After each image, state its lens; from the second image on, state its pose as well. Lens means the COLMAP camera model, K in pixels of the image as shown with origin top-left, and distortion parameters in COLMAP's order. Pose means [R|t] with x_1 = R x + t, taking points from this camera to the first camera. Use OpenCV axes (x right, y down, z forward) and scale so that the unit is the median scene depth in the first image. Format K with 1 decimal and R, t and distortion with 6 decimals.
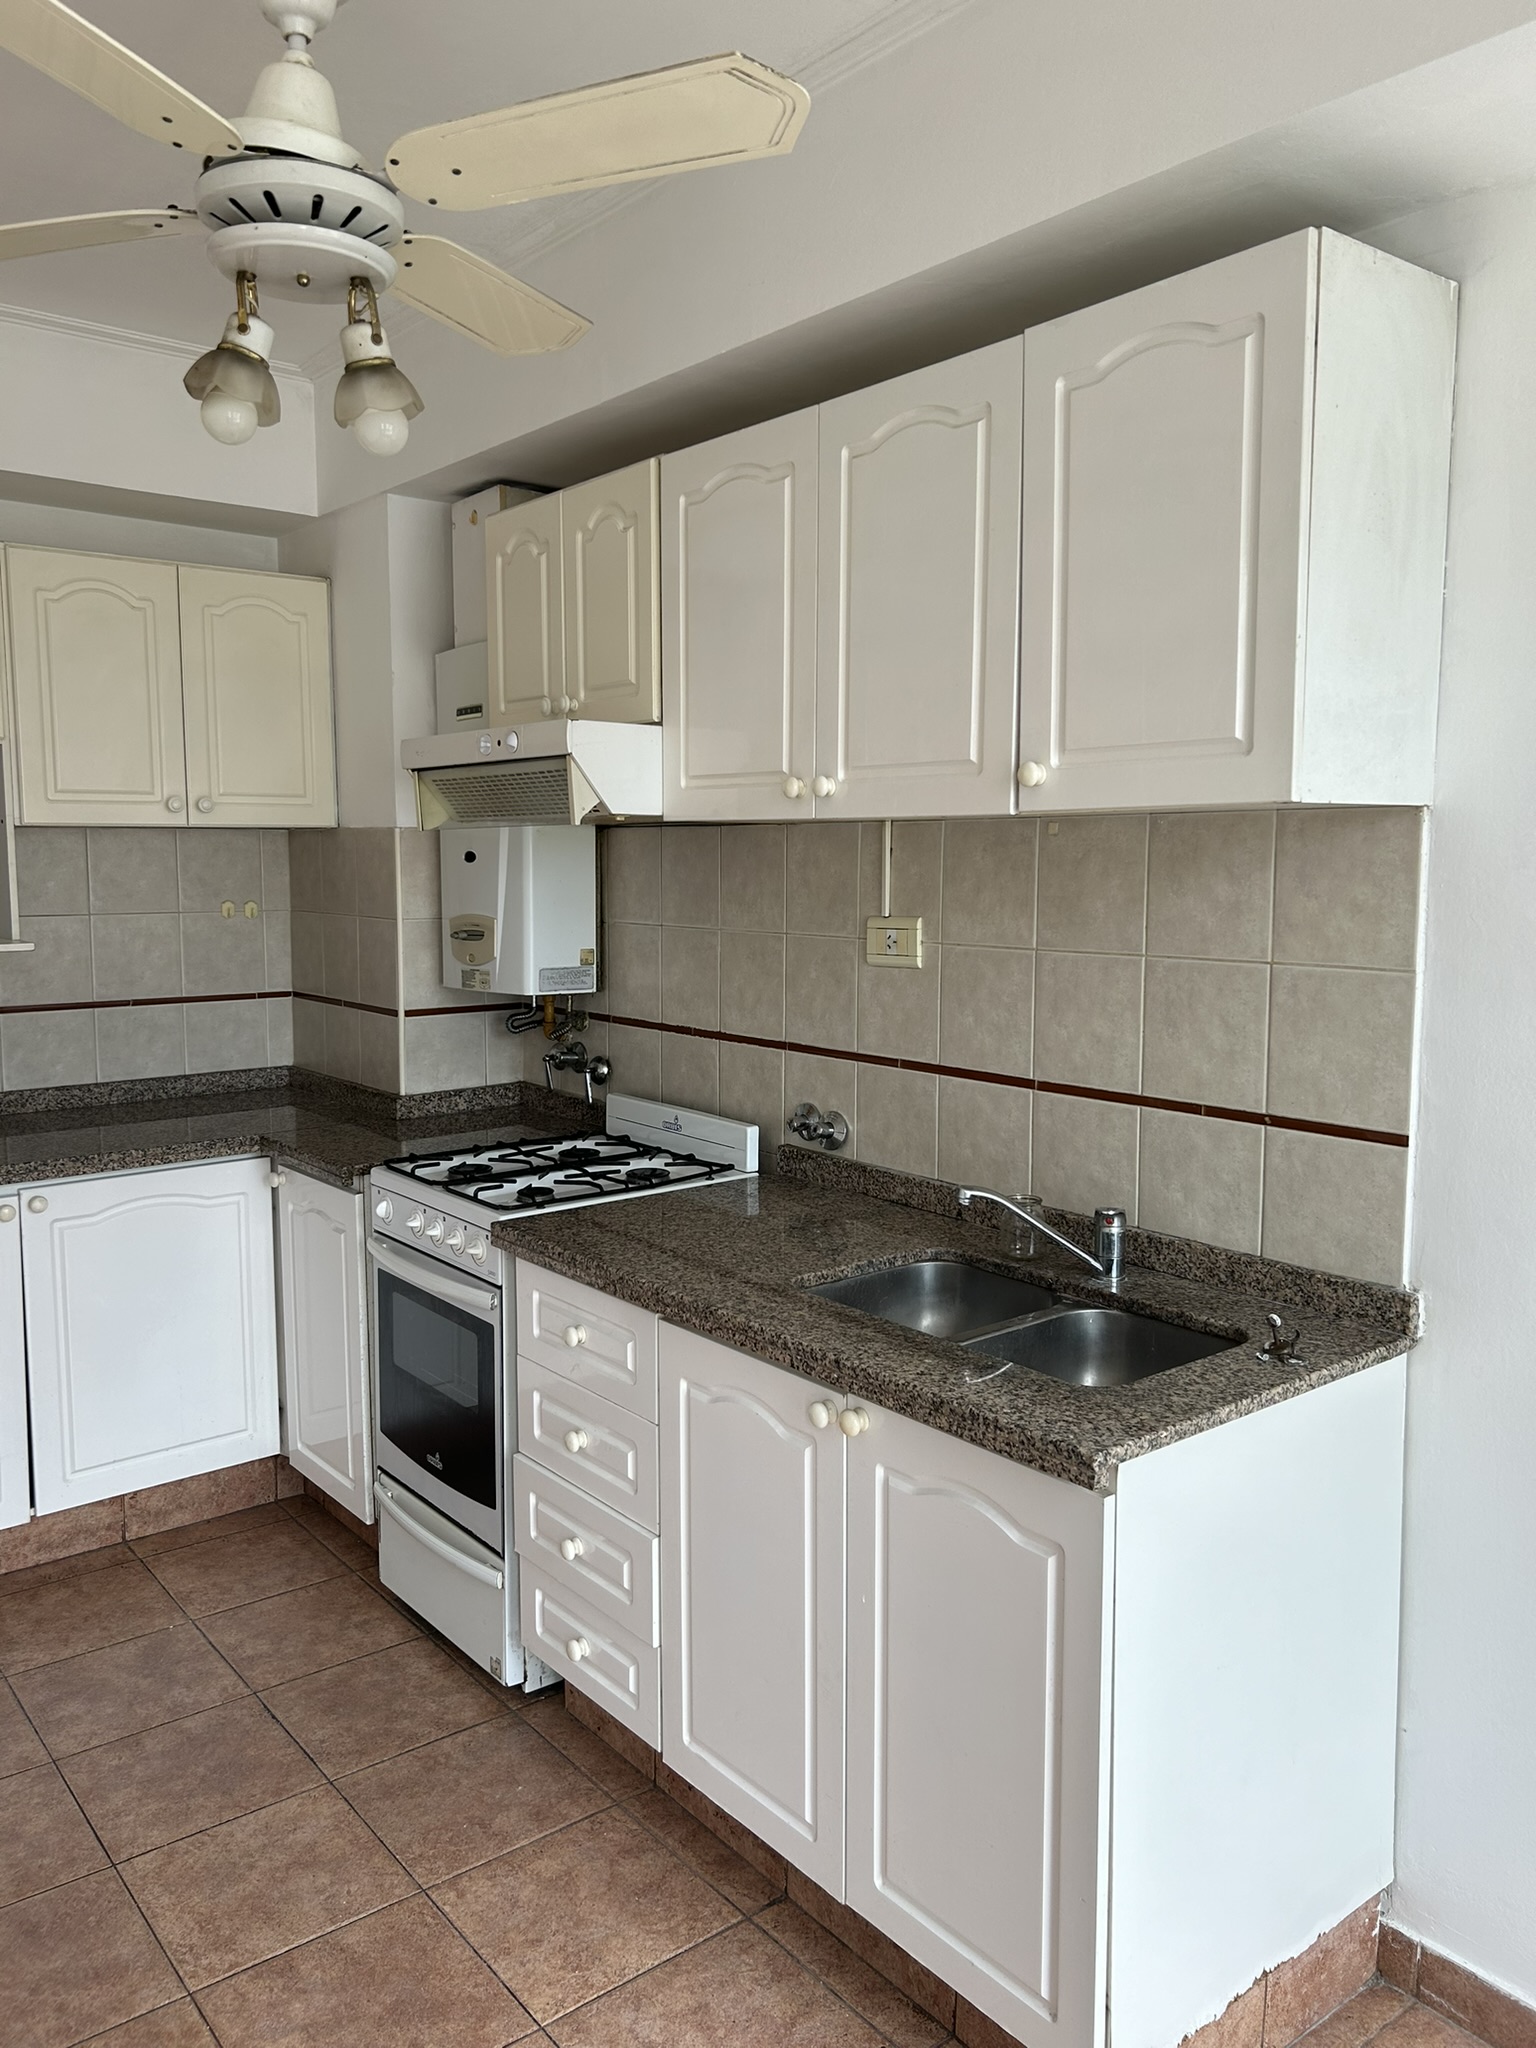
lens RADIAL K [[1547.4, 0, 774.0], [0, 1547.4, 1012.3], [0, 0, 1]] dist [0.049145, -0.045002]
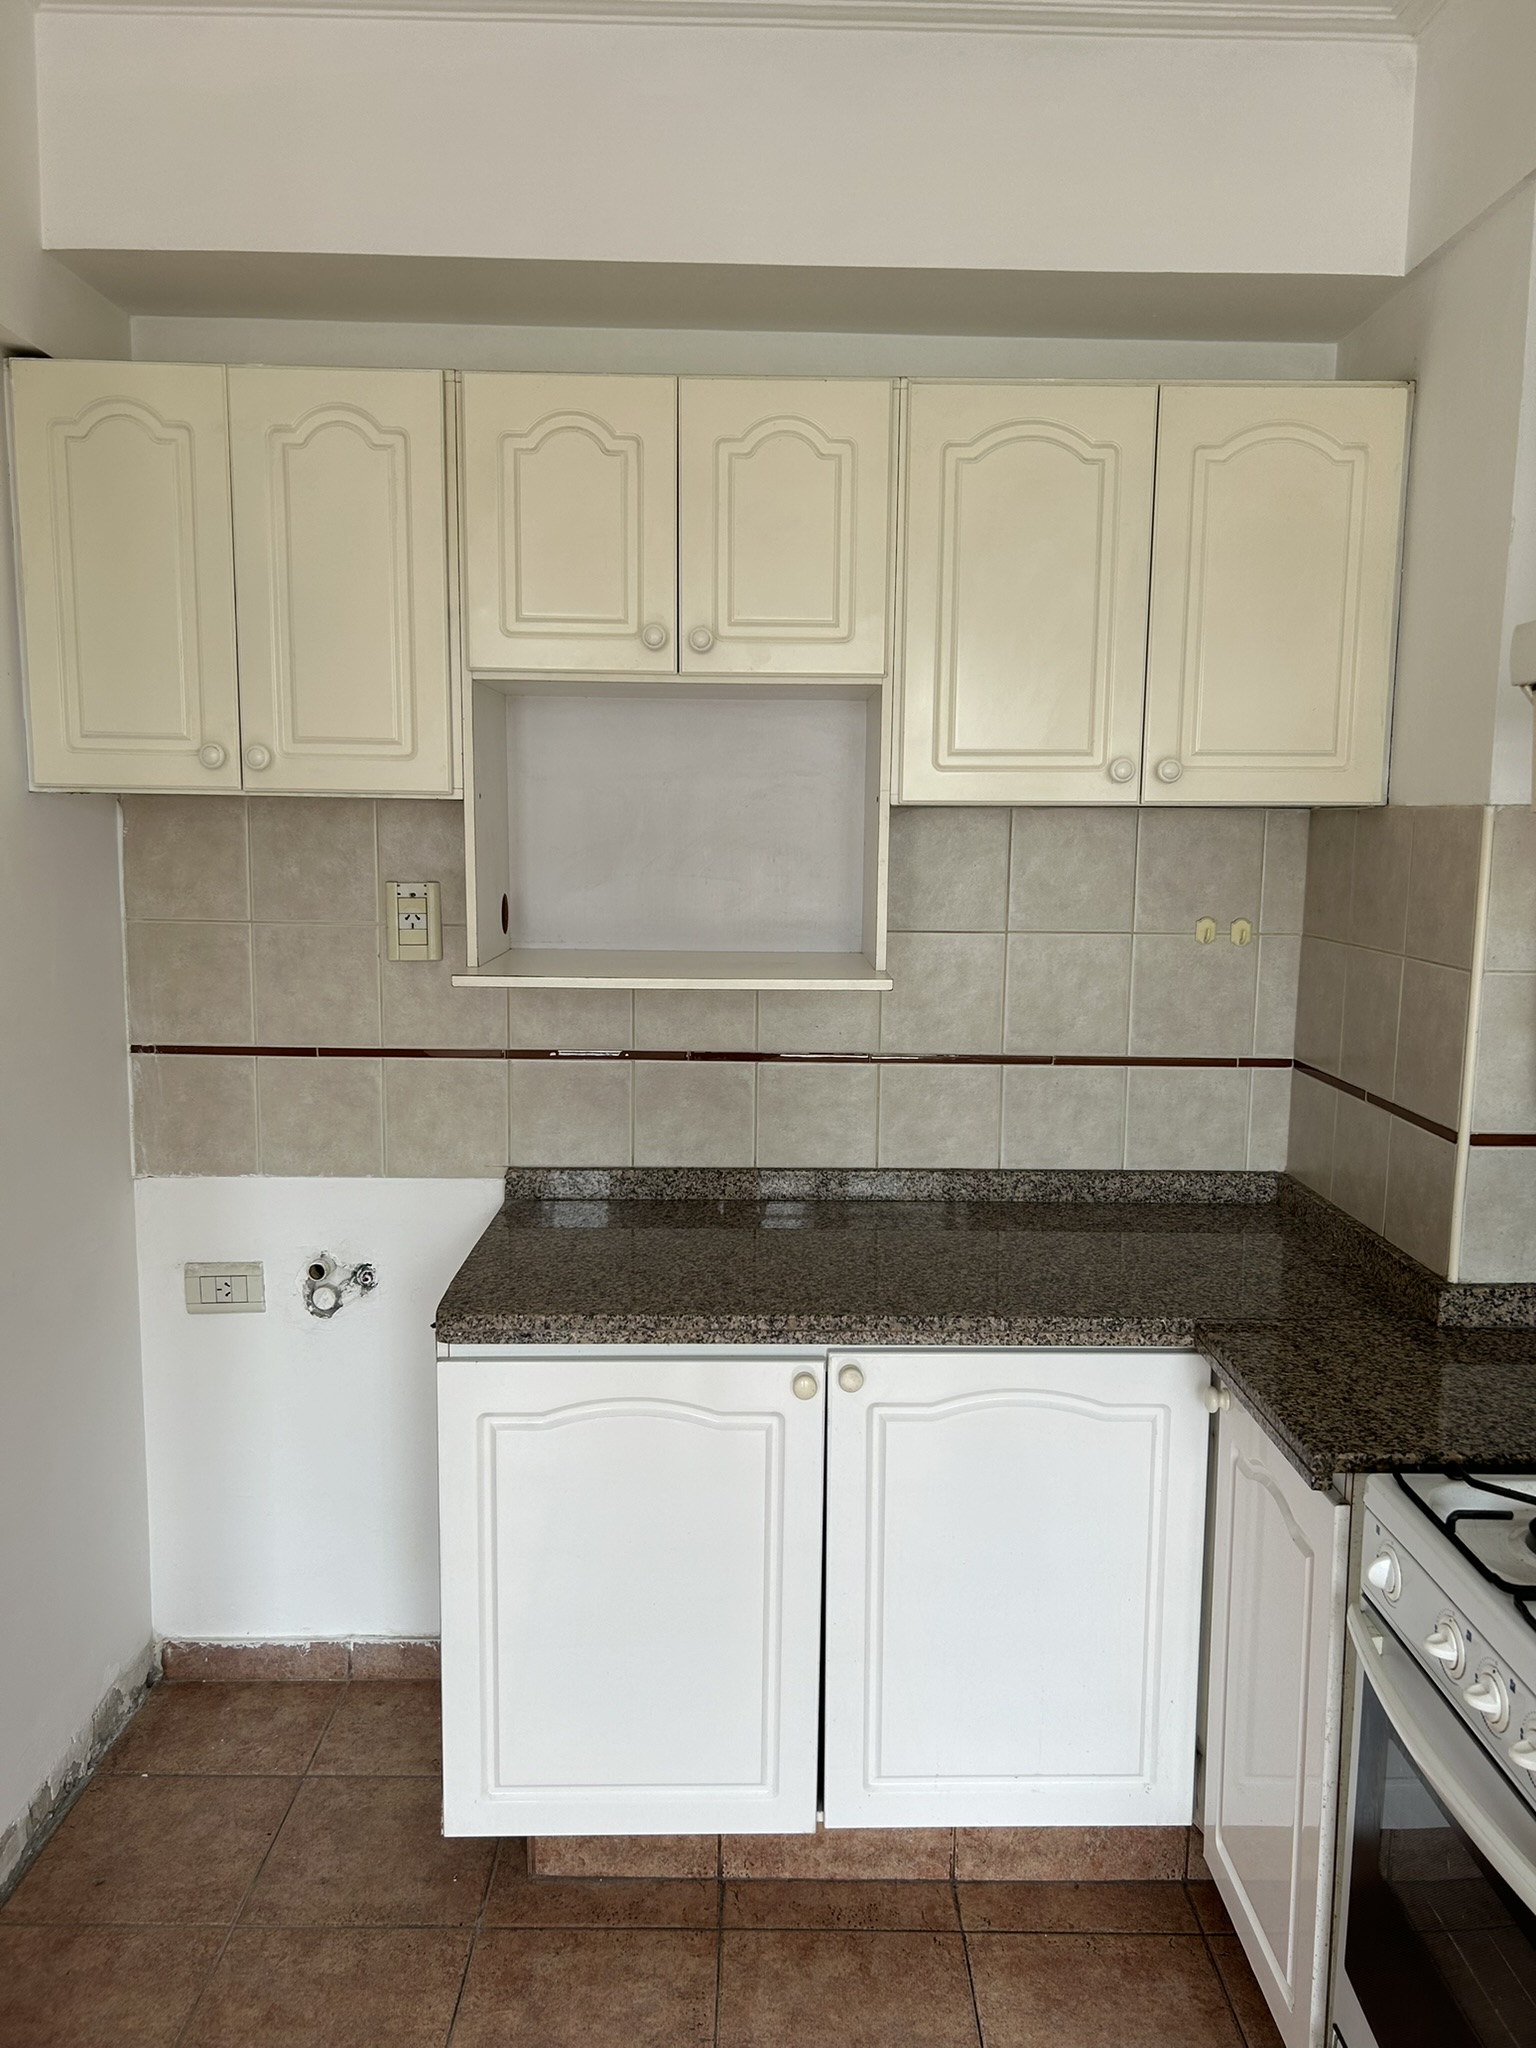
lens RADIAL K [[1547.4, 0, 775.1], [0, 1547.4, 1023.9], [0, 0, 1]] dist [0.049145, -0.045002]
pose [[0.784263, 0.089972, -0.613870, -0.092037], [-0.077228, 0.995891, 0.047298, -0.047168], [0.615603, 0.010314, 0.787989, 0.396447]]
